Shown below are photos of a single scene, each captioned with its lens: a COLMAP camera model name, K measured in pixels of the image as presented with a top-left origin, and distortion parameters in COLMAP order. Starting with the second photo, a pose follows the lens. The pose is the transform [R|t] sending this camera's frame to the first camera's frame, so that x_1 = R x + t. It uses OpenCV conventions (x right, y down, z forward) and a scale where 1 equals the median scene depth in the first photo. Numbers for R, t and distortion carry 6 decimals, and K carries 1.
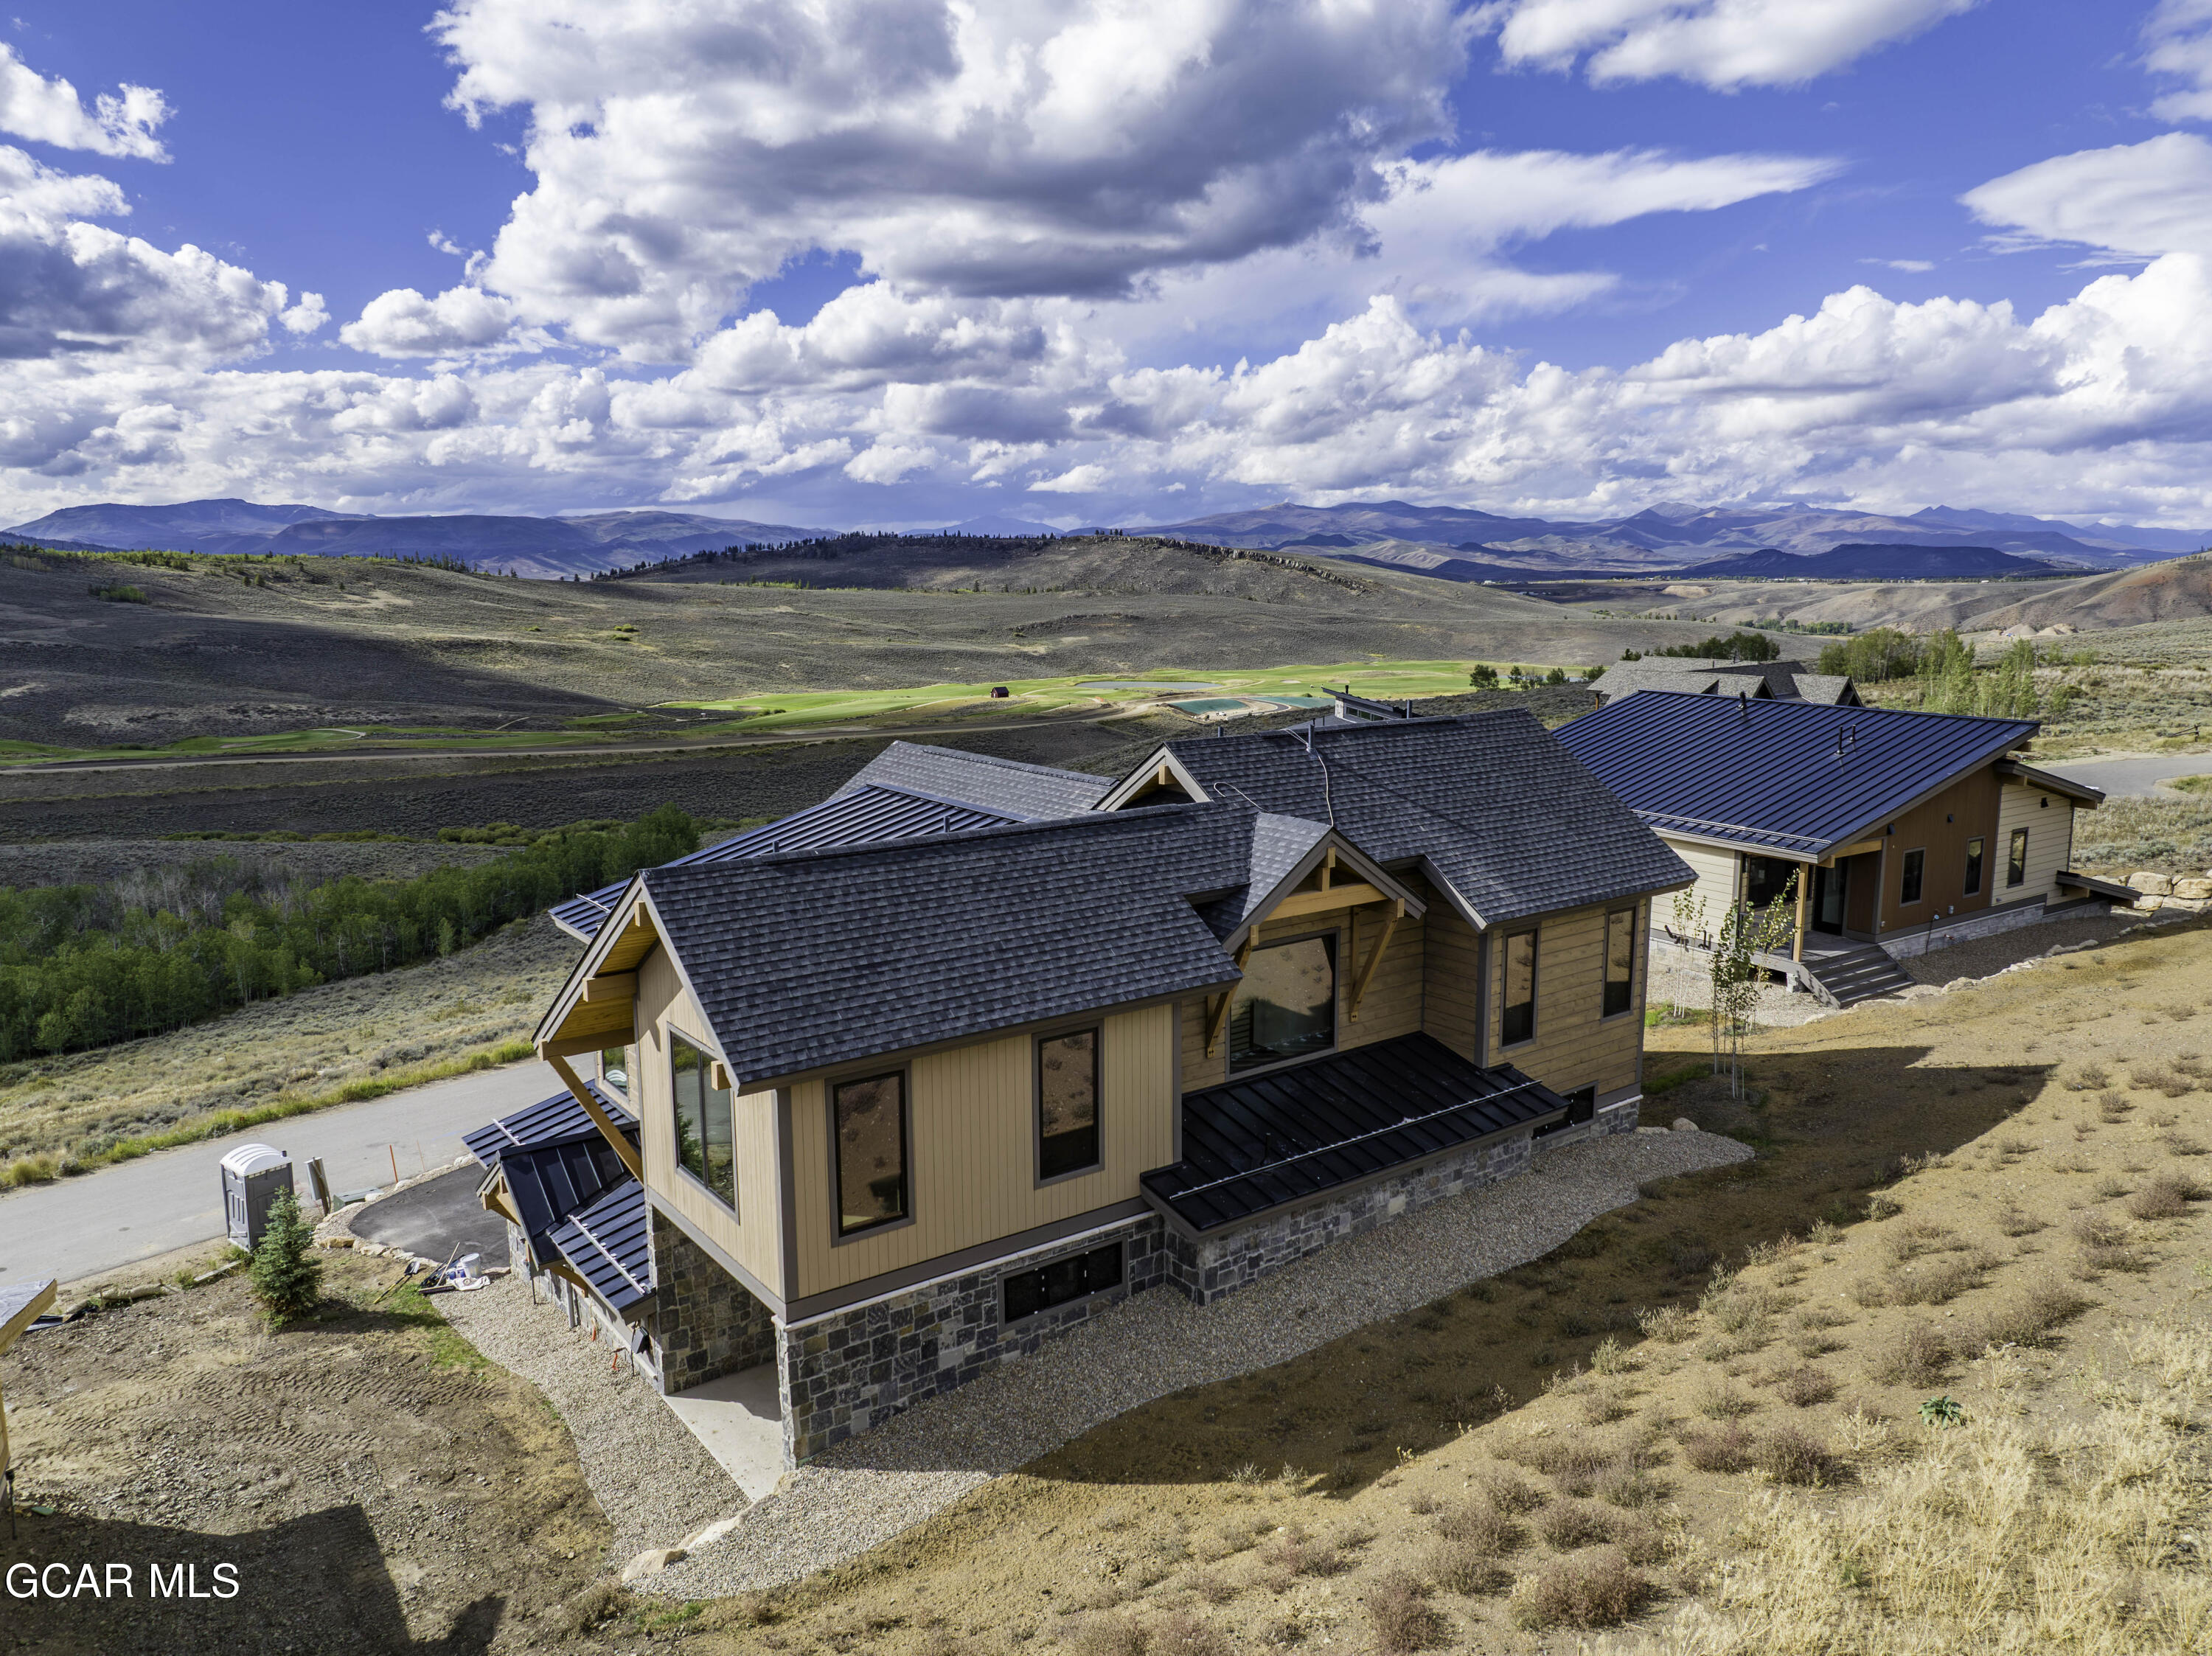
lens RADIAL K [[1554.5, 0, 1117.9], [0, 1554.5, 818.5], [0, 0, 1]] dist [-0.033603, -0.007334]
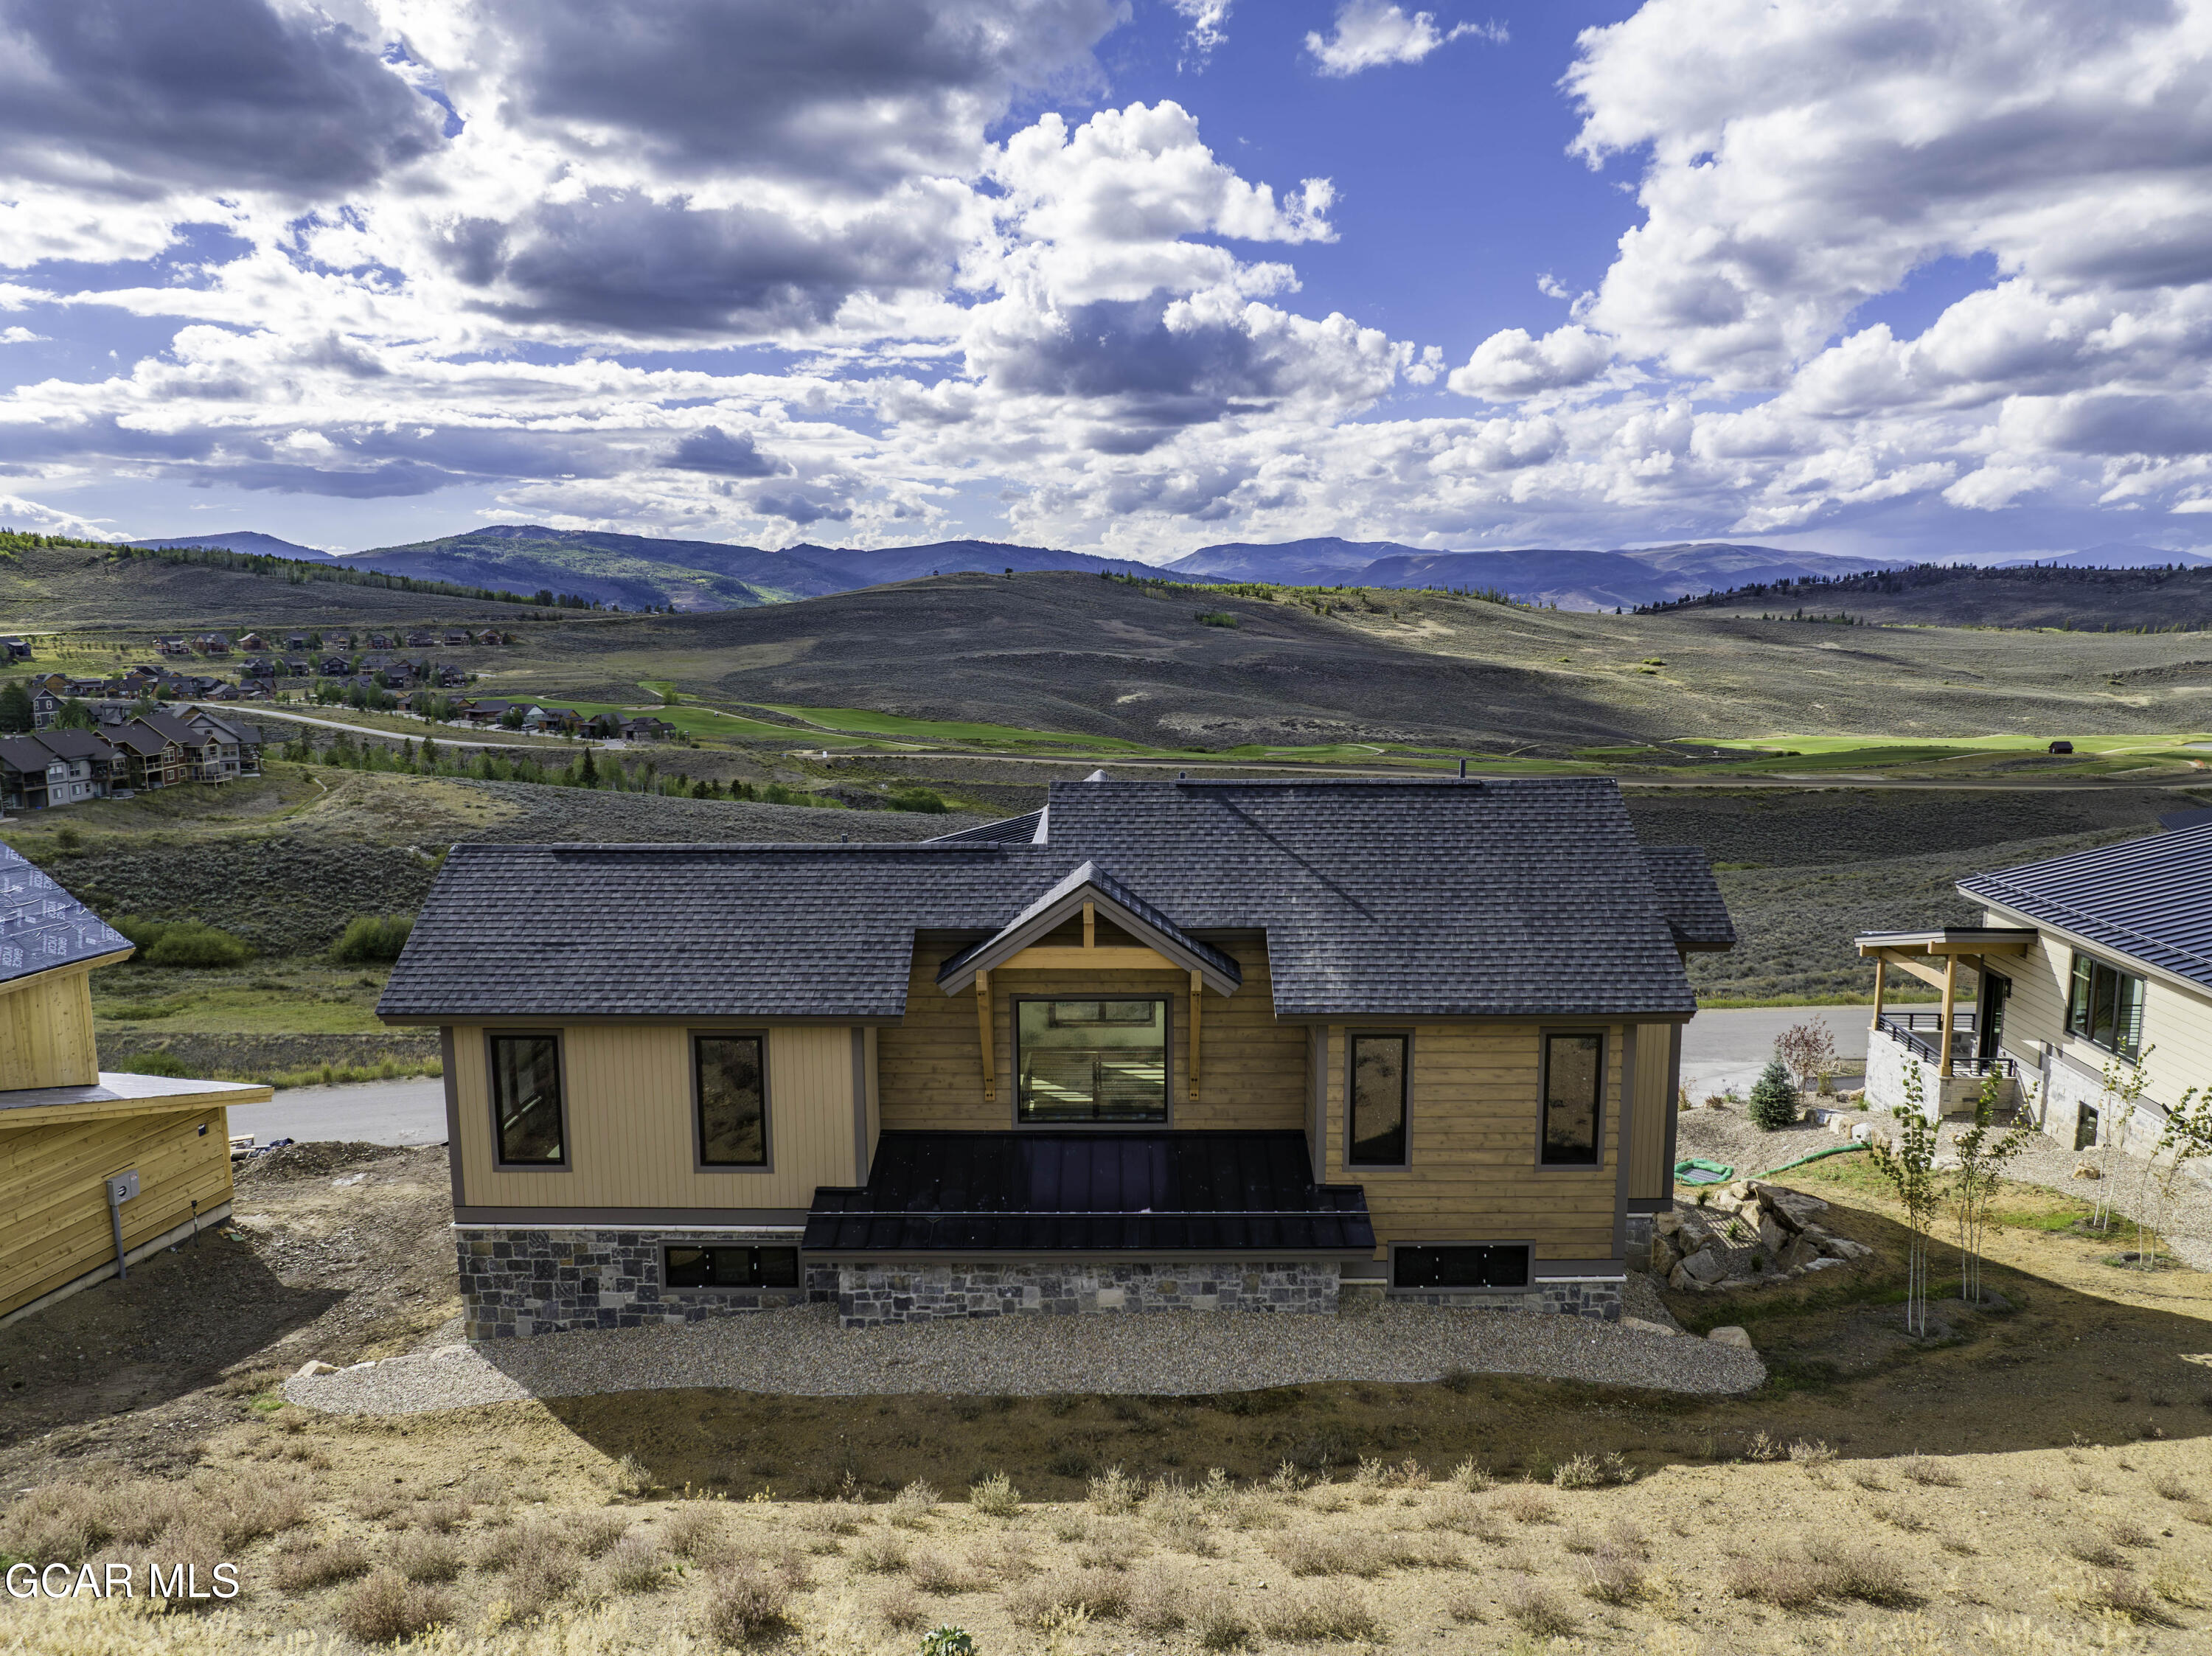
lens RADIAL K [[1554.5, 0, 1117.9], [0, 1554.5, 818.5], [0, 0, 1]] dist [-0.033603, -0.007334]
pose [[0.794952, 0.083963, -0.600833, 0.446039], [-0.096409, 0.995275, 0.011527, -0.028178], [0.598962, 0.048763, 0.799291, 0.158225]]
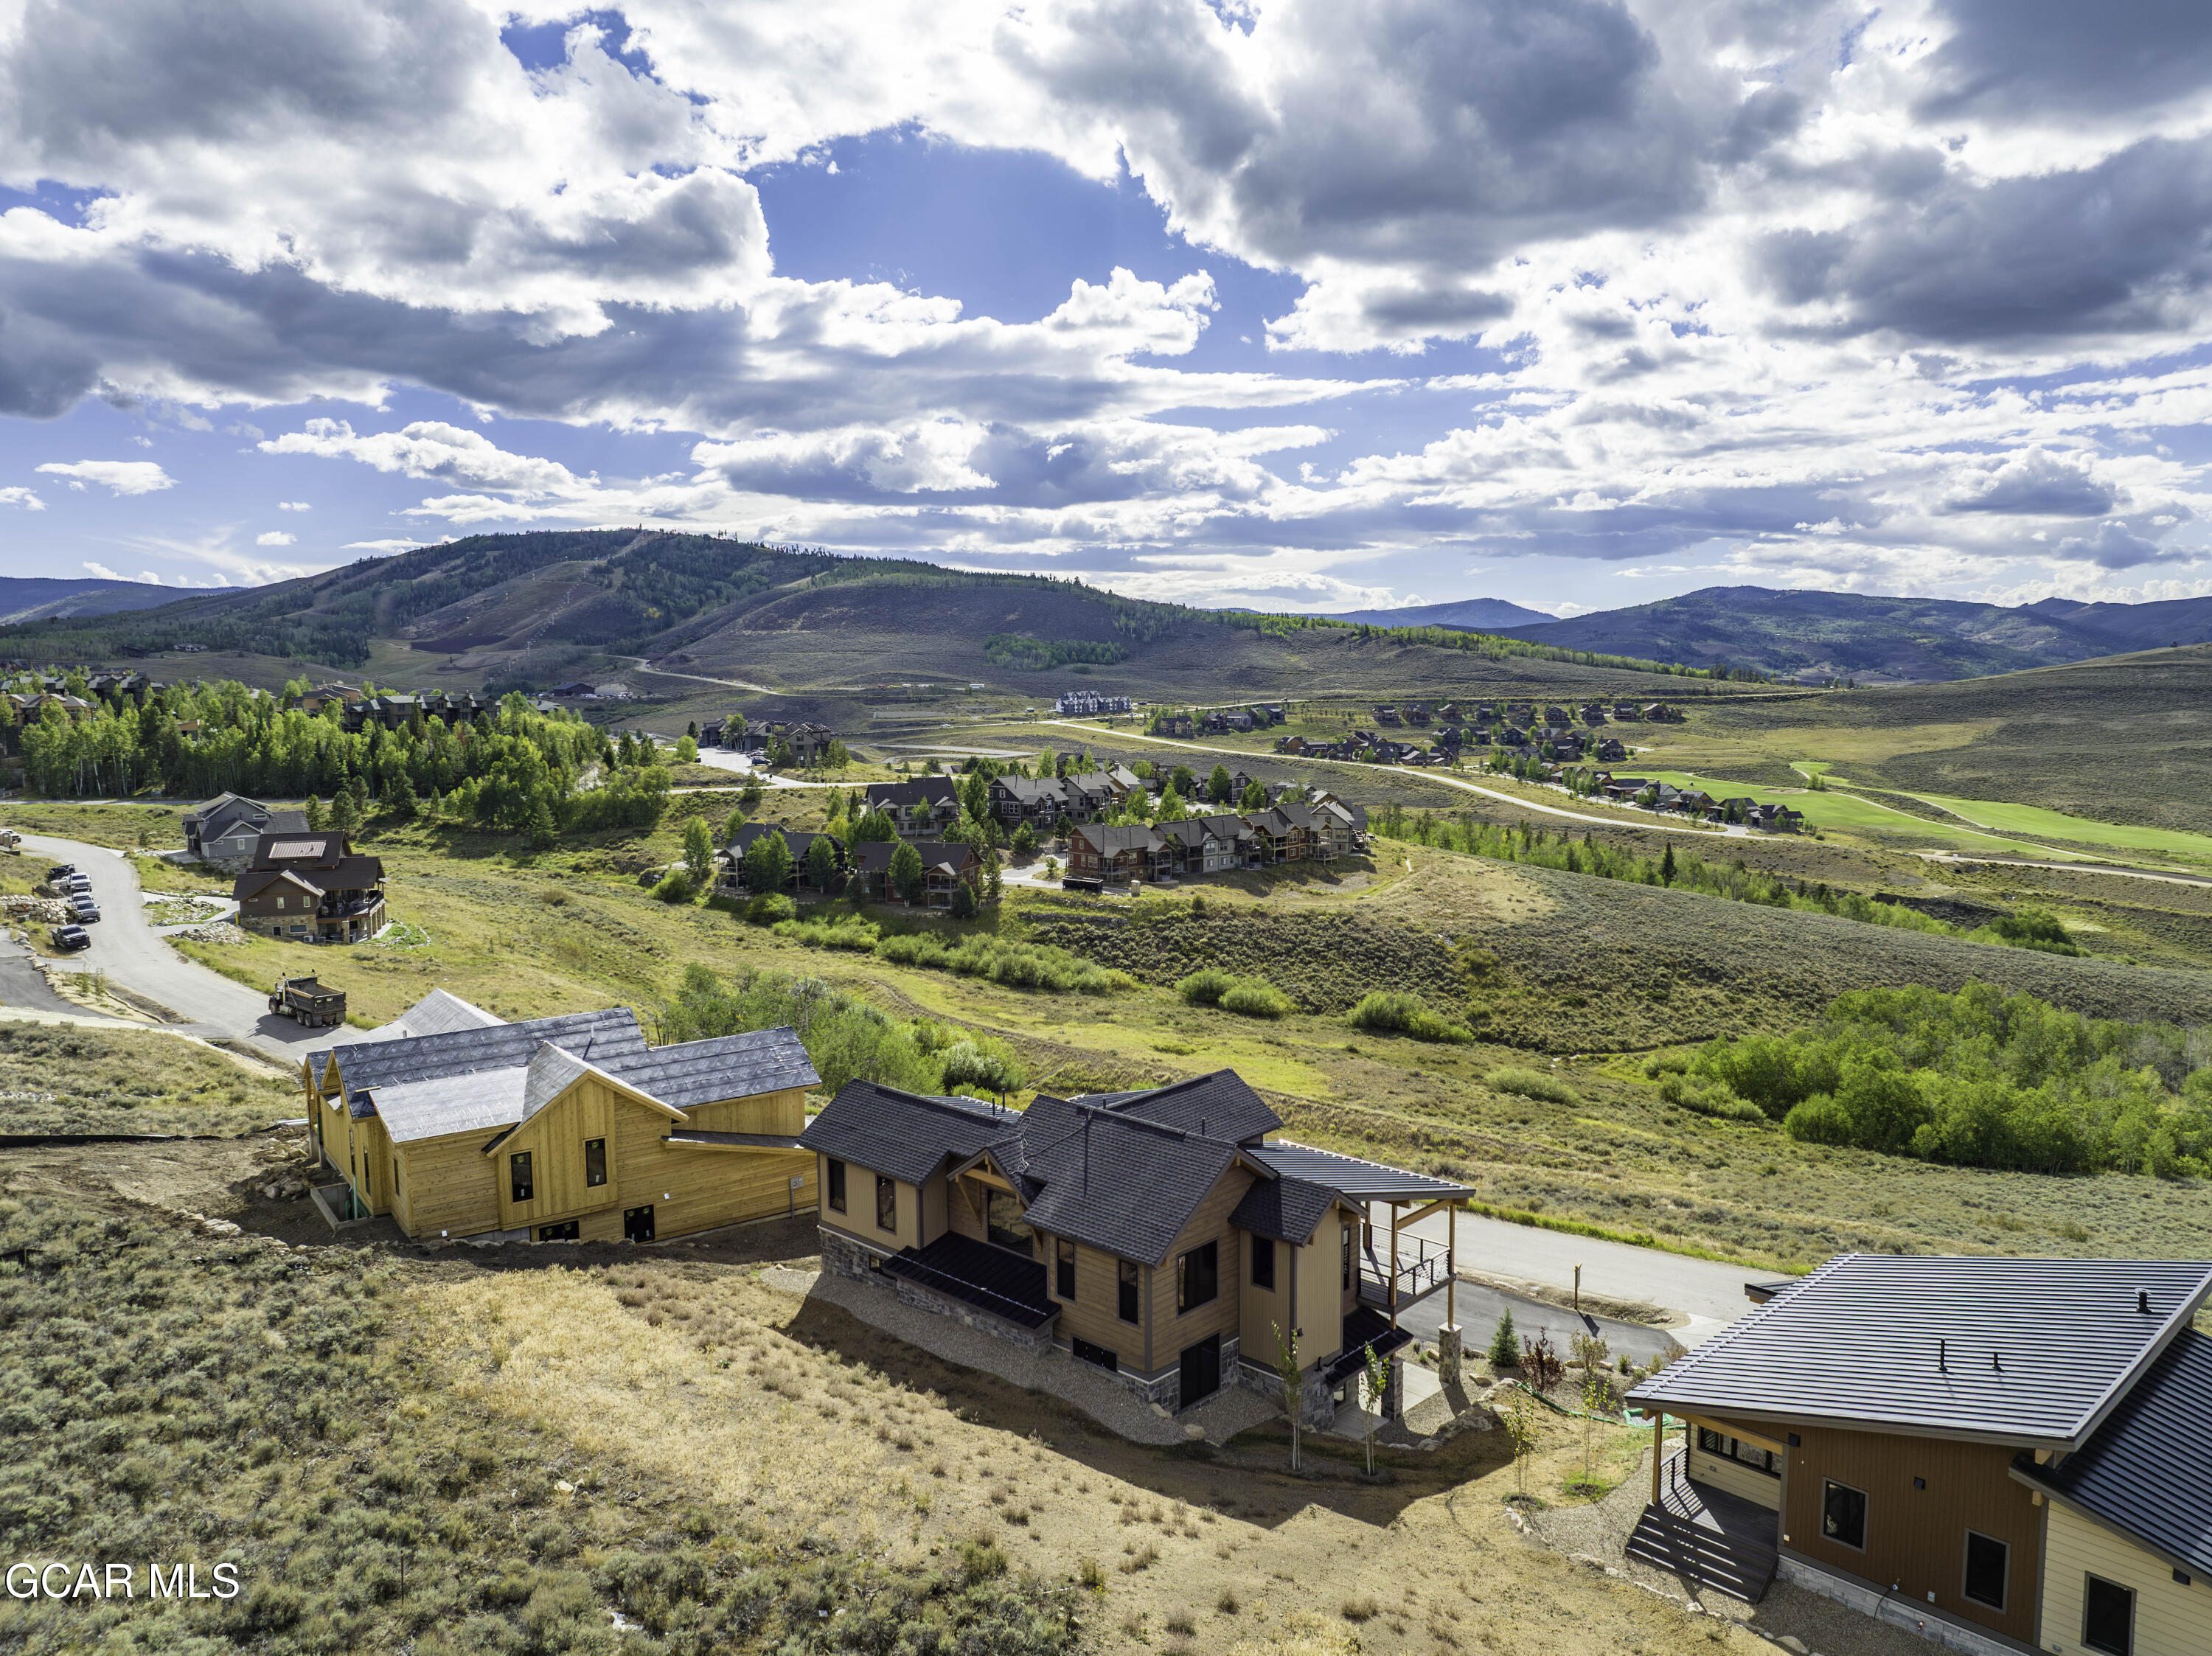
lens RADIAL K [[1556.1, 0, 1118.9], [0, 1556.1, 806.0], [0, 0, 1]] dist [-0.028709, -0.015633]
pose [[0.173825, 0.090041, -0.980652, 1.466460], [-0.152153, 0.986309, 0.063591, -0.411188], [0.972951, 0.138155, 0.185145, 0.436338]]
